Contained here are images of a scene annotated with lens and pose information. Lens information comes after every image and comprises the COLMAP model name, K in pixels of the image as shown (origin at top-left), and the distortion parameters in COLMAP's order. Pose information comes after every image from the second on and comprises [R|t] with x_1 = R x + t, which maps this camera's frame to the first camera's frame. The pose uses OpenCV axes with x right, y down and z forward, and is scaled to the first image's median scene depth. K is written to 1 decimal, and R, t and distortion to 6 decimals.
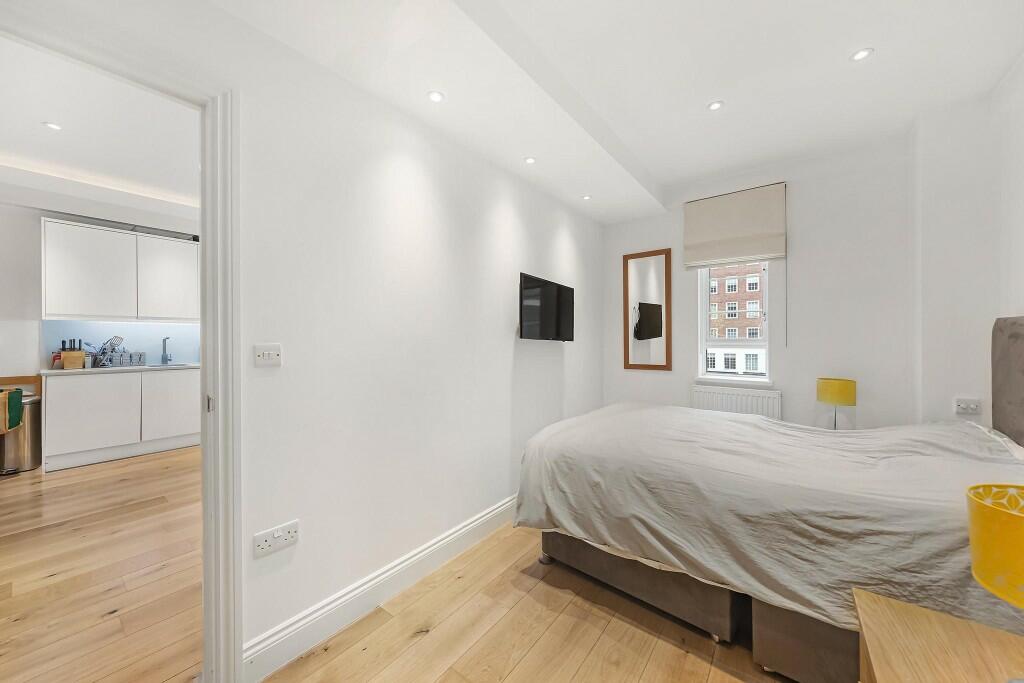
lens RADIAL K [[367.1, 0, 512.0], [0, 367.1, 341.5], [0, 0, 1]] dist [0.000009, 0.000028]
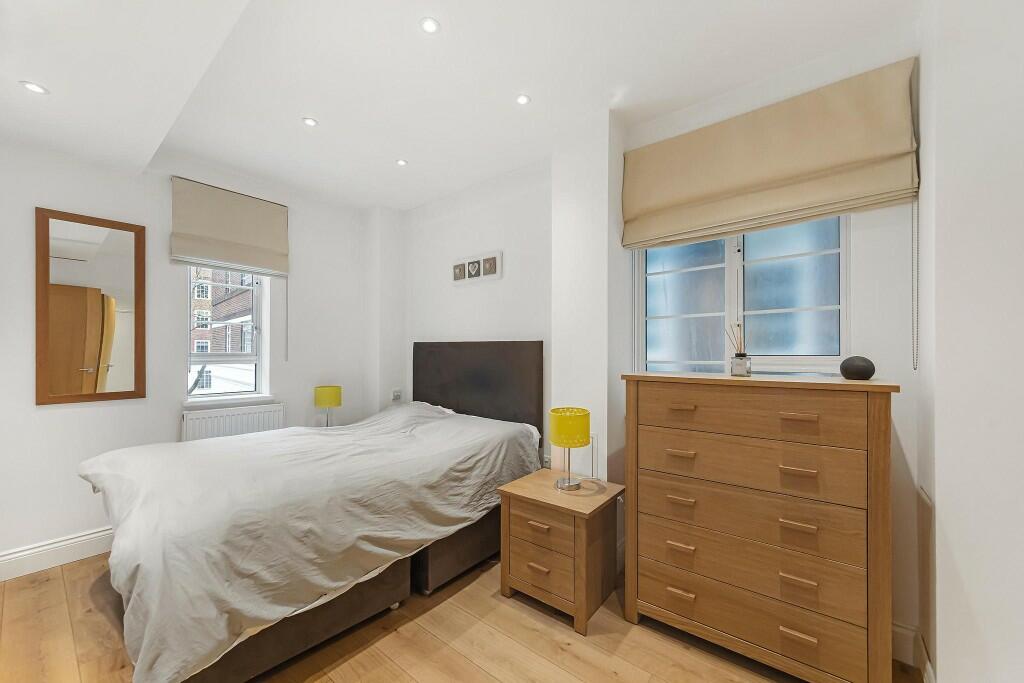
lens RADIAL K [[392.0, 0, 514.0], [0, 392.0, 352.7], [0, 0, 1]] dist [0.000167, -0.000065]
pose [[0.018447, 0.004583, 0.999819, -0.682197], [0.005245, 0.999975, -0.004681, -0.001811], [-0.999816, 0.005330, 0.018423, 0.569651]]
